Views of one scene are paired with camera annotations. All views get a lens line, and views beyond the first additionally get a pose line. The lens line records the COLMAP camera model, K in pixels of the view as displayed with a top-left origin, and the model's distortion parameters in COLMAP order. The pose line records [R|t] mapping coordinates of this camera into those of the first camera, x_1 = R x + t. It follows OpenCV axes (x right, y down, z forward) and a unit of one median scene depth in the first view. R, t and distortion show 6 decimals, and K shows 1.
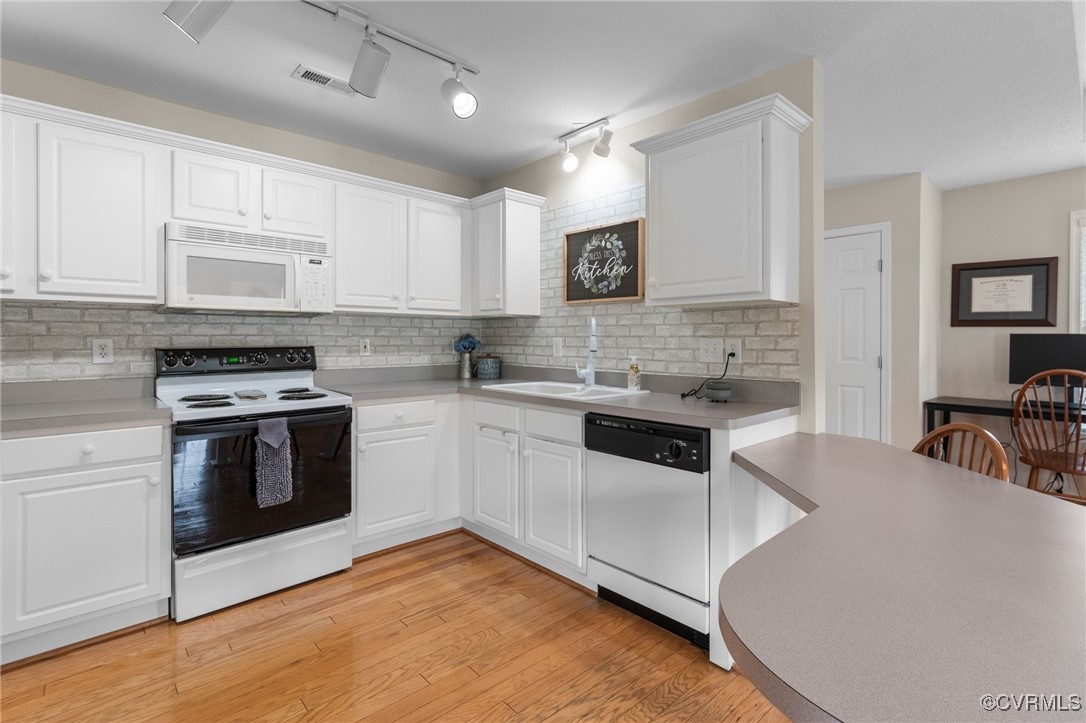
lens RADIAL K [[510.8, 0, 545.9], [0, 510.8, 342.6], [0, 0, 1]] dist [-0.003863, 0.000166]
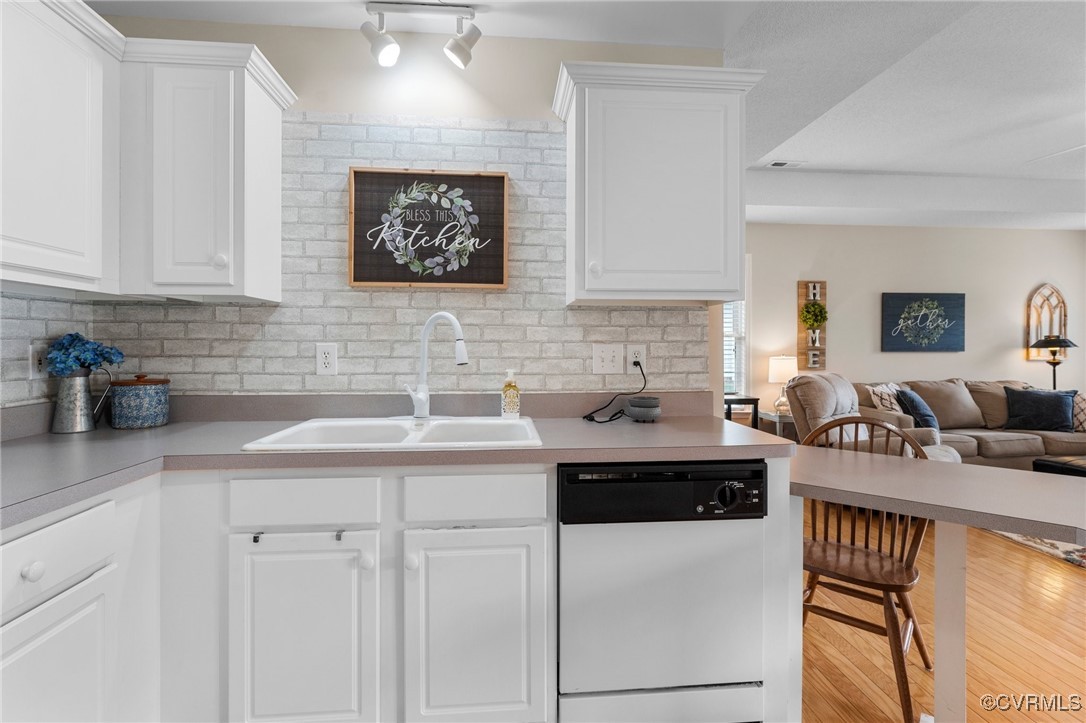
lens RADIAL K [[510.8, 0, 549.4], [0, 510.8, 348.0], [0, 0, 1]] dist [-0.003863, 0.000166]
pose [[0.614806, -0.005155, 0.788662, -0.317764], [0.004762, 0.999985, 0.002823, -0.004087], [-0.788664, 0.002020, 0.614821, 0.489303]]
